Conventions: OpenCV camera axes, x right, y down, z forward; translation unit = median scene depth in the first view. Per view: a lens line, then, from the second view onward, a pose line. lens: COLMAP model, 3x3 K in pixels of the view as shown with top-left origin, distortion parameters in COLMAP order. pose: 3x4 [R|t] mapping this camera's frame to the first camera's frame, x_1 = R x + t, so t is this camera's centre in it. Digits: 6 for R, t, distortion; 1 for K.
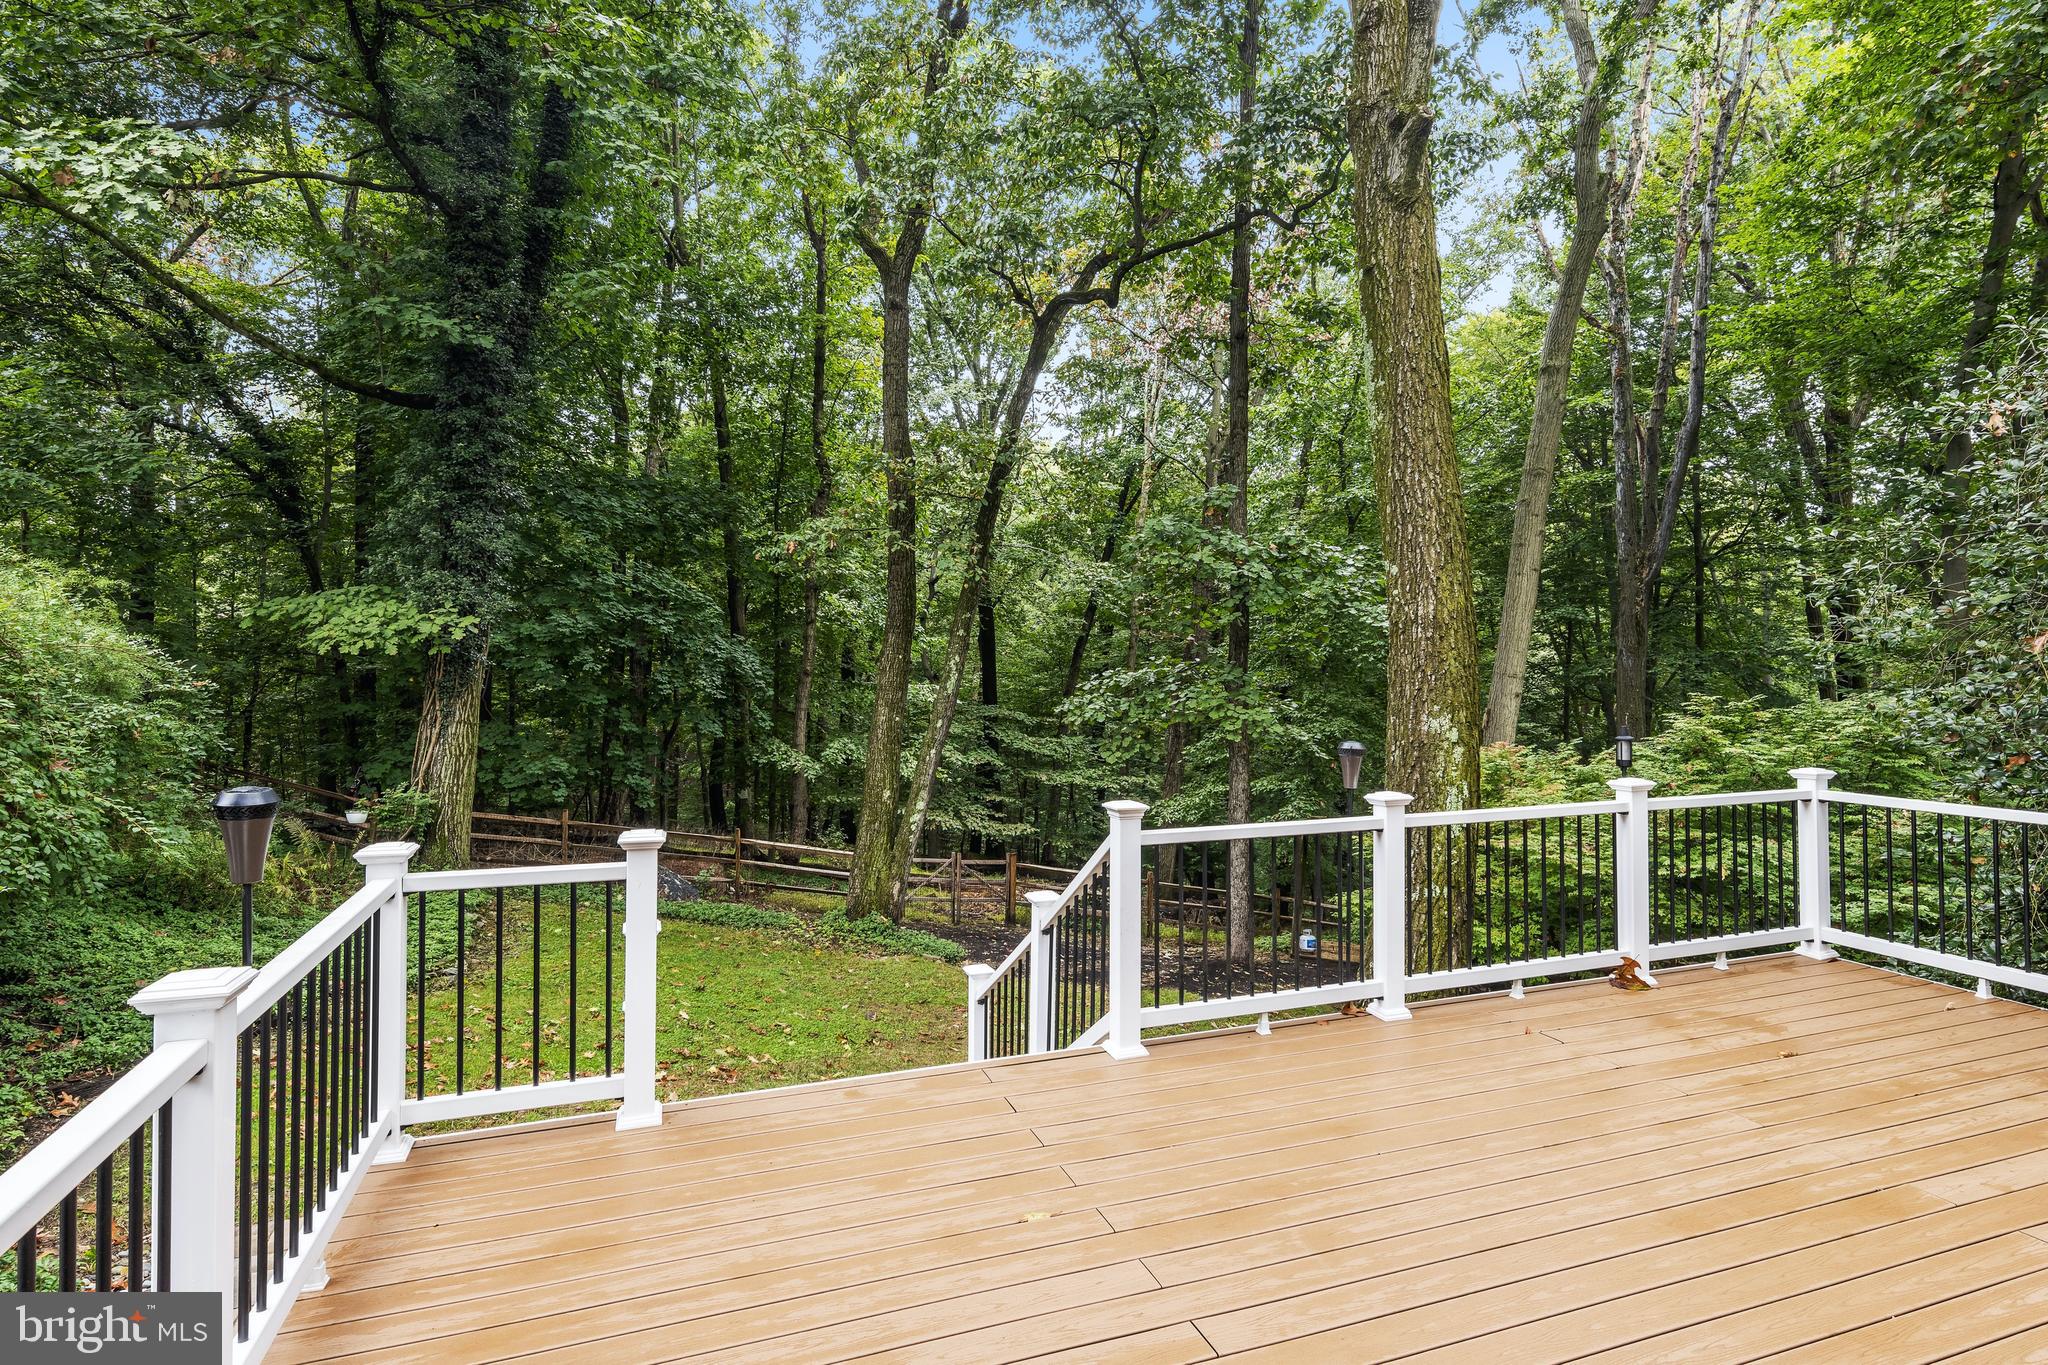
lens RADIAL K [[1081.1, 0, 1055.2], [0, 1081.1, 628.4], [0, 0, 1]] dist [0.004336, 0.000524]
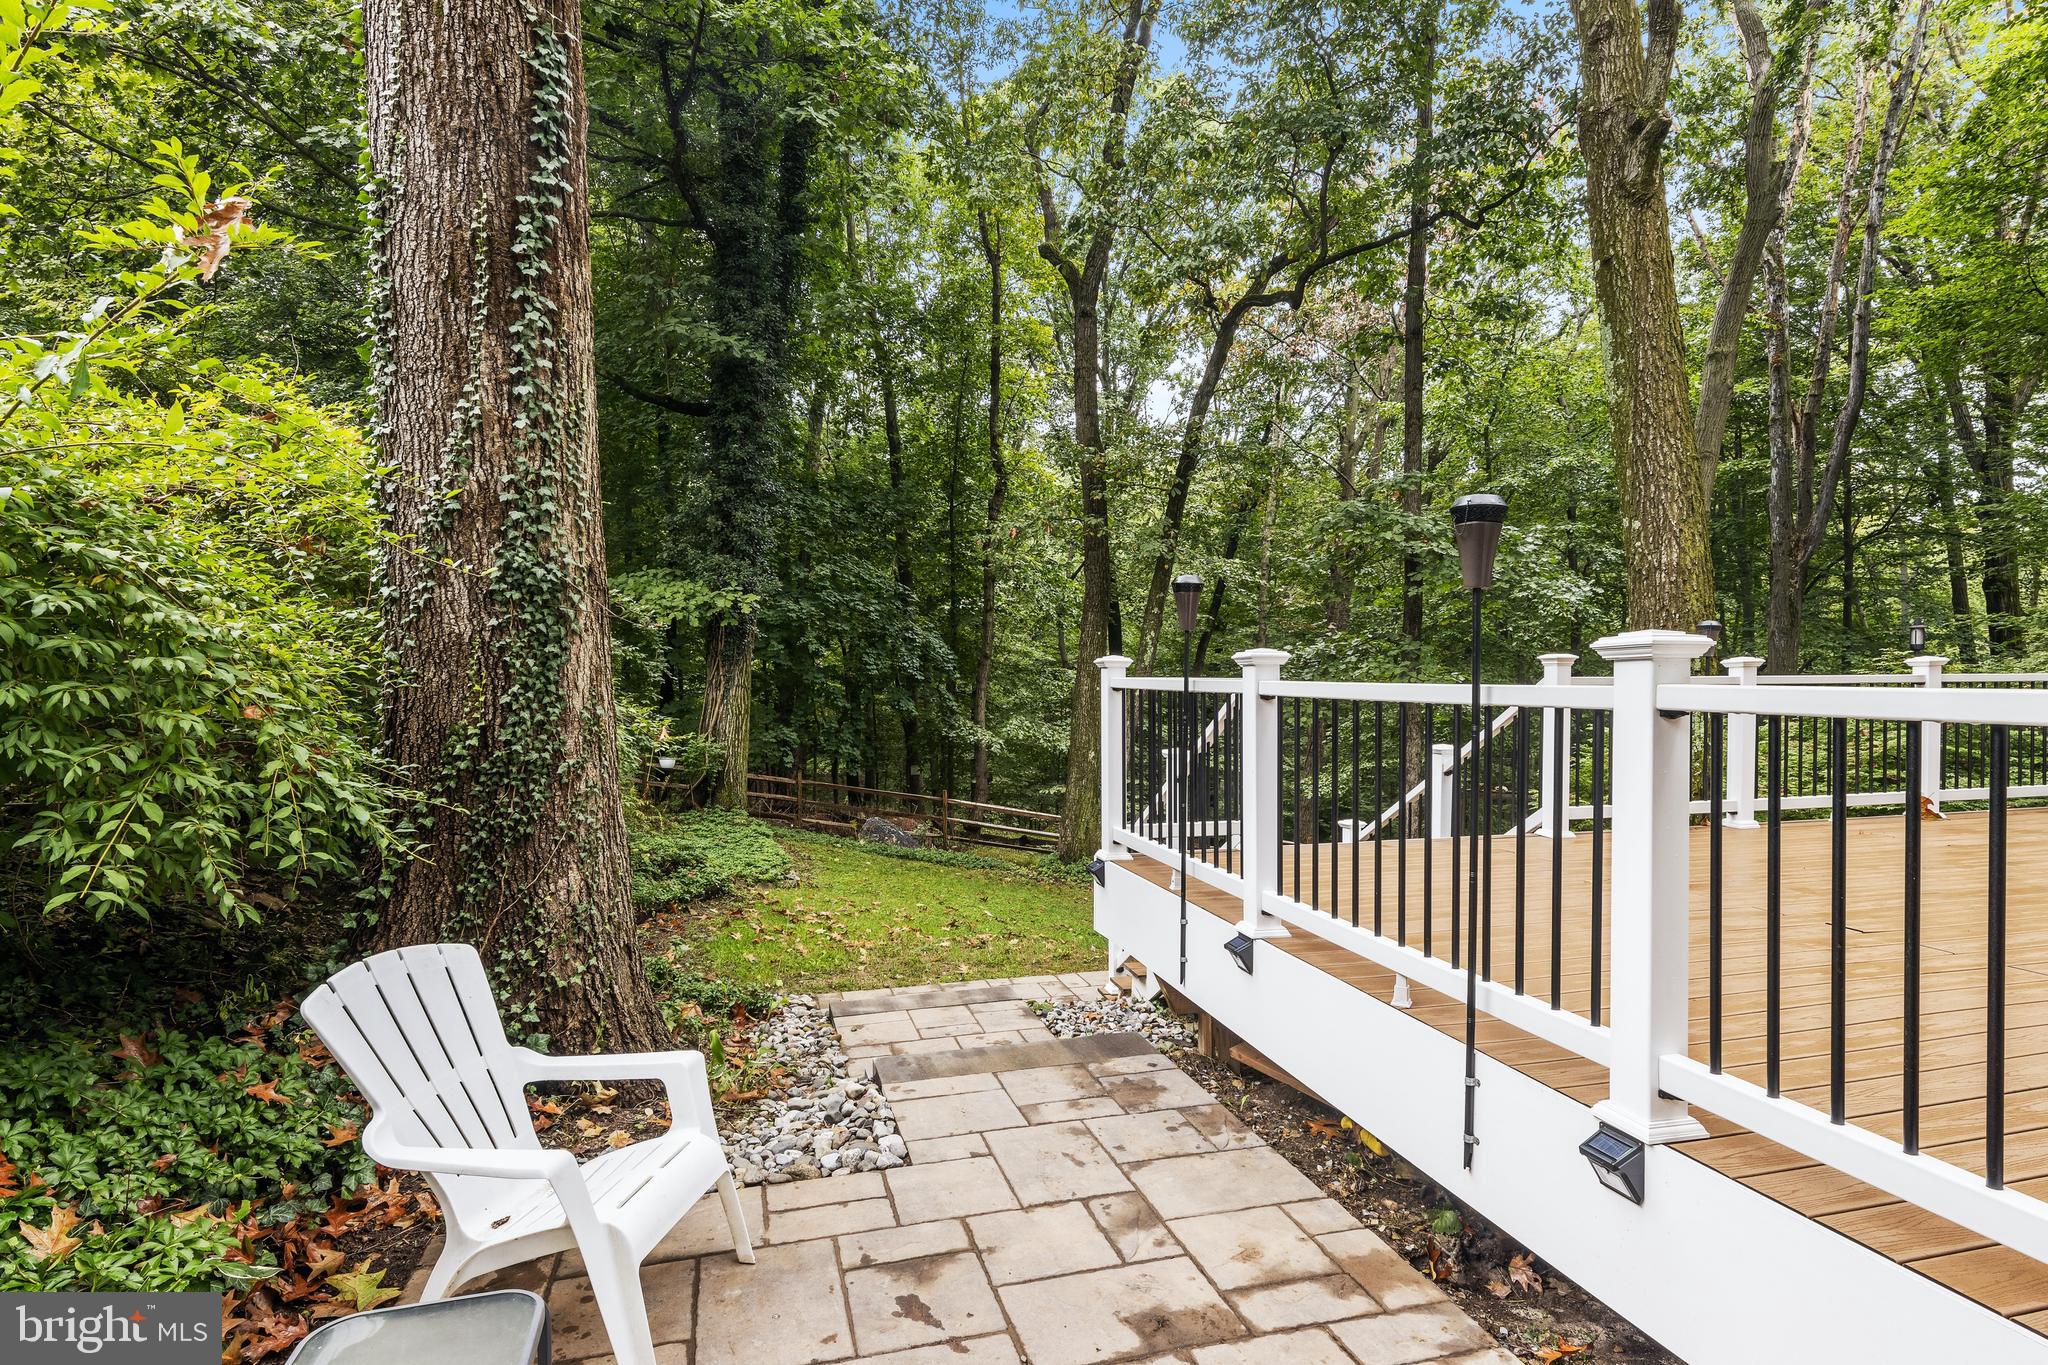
lens RADIAL K [[1068.4, 0, 1024.0], [0, 1068.4, 682.5], [0, 0, 1]] dist [-0.002135, 0.001377]
pose [[0.995865, -0.000797, -0.090846, -0.123165], [0.004183, 0.999303, 0.037091, 0.036512], [0.090754, -0.037318, 0.995174, -0.101646]]
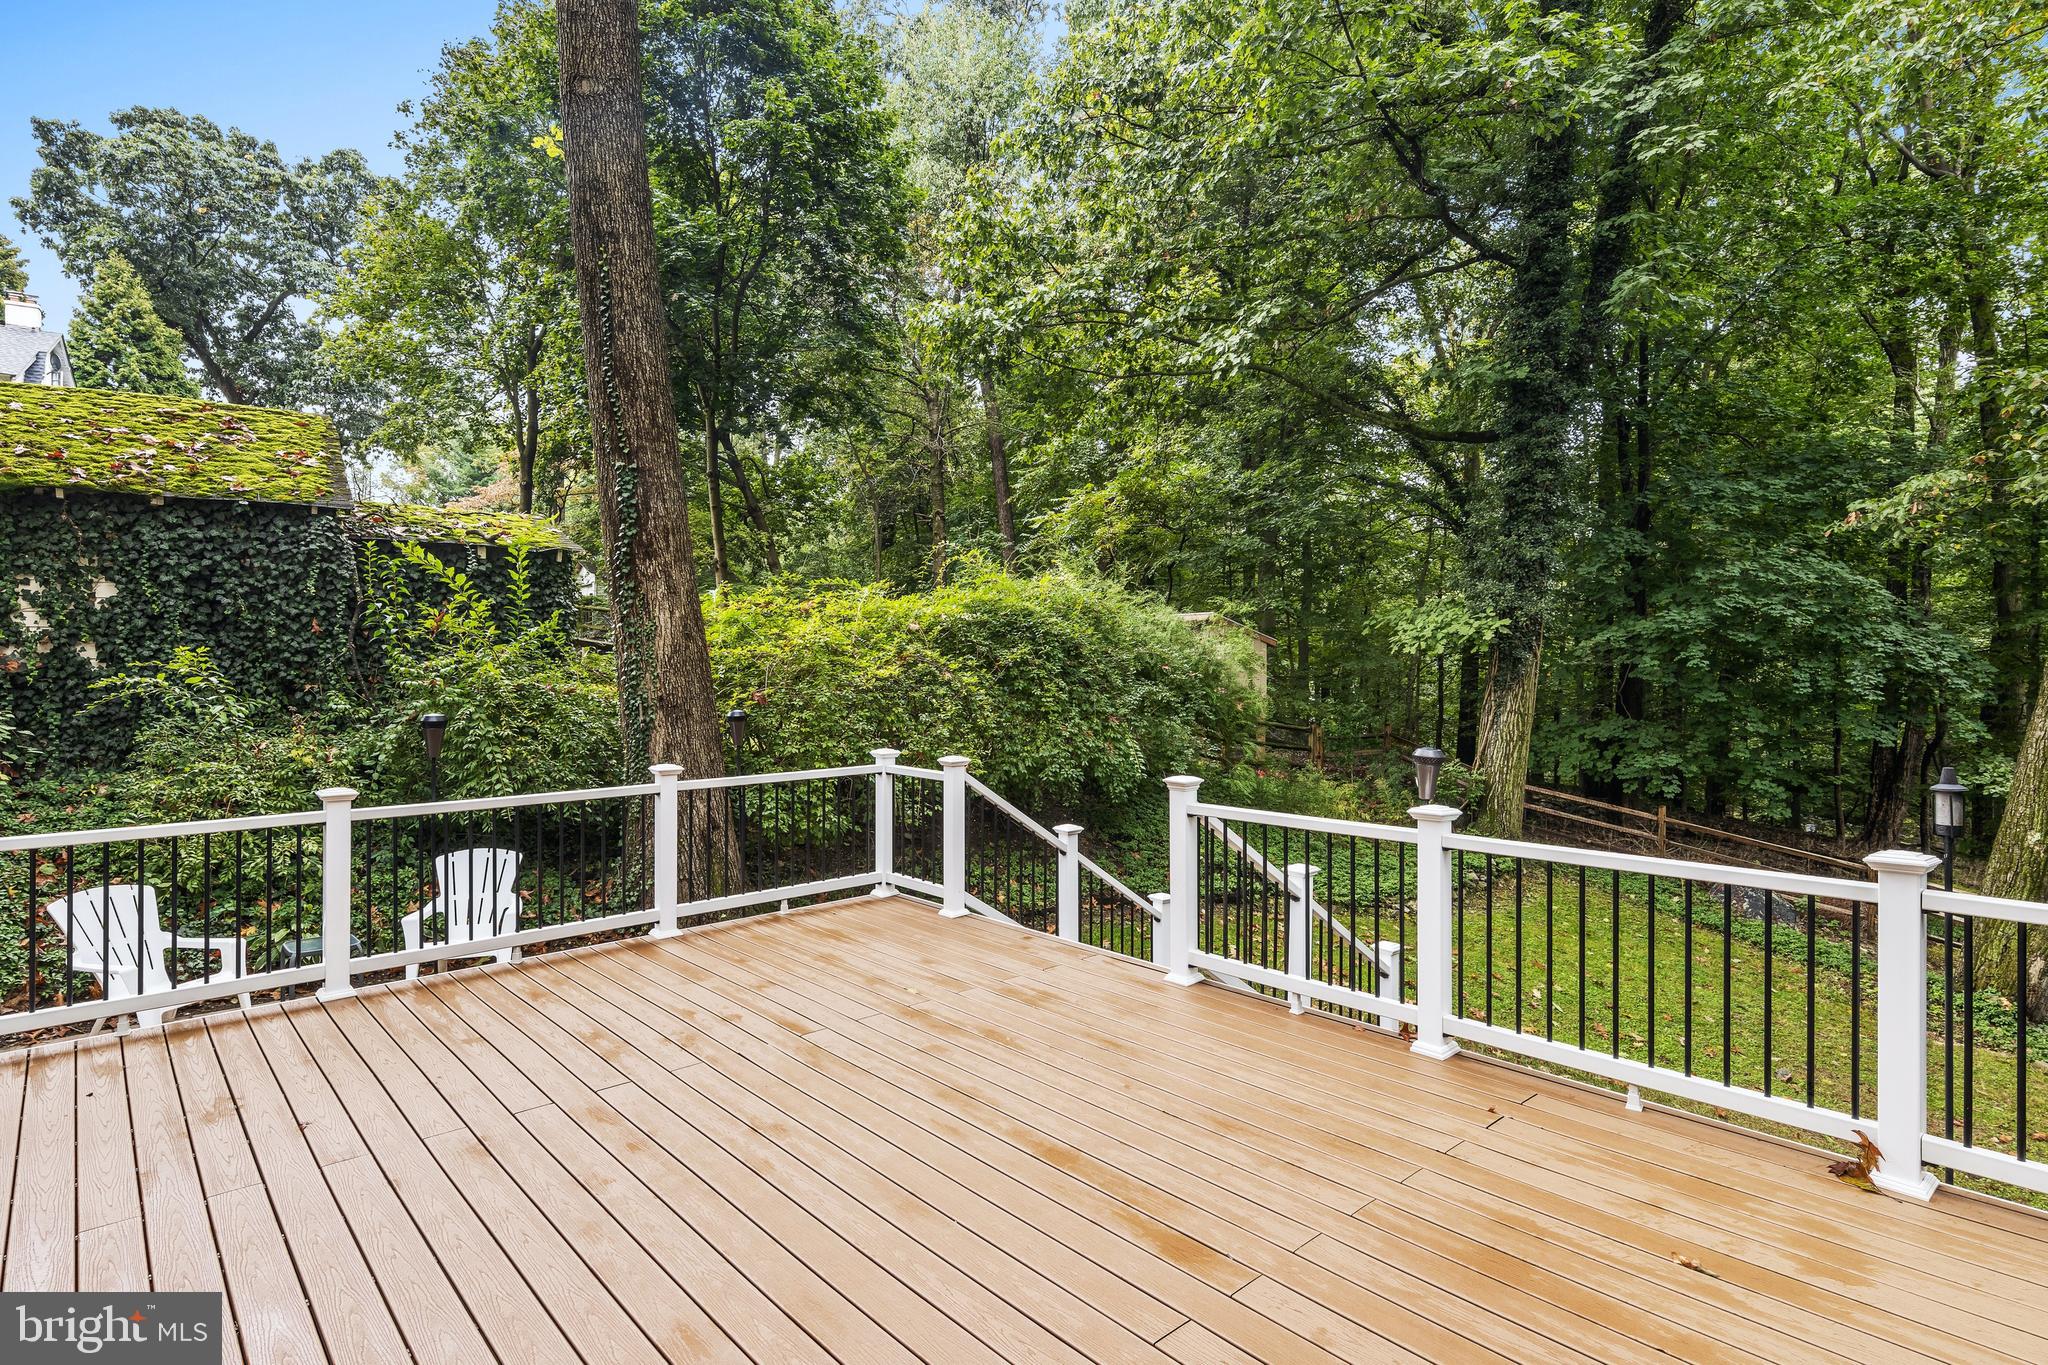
lens RADIAL K [[1068.4, 0, 1024.0], [0, 1068.4, 682.5], [0, 0, 1]] dist [-0.002135, 0.001377]
pose [[0.360159, 0.018861, -0.932700, 0.281757], [0.032840, 0.998920, 0.032882, 0.001586], [0.932313, -0.042473, 0.359150, 0.101636]]
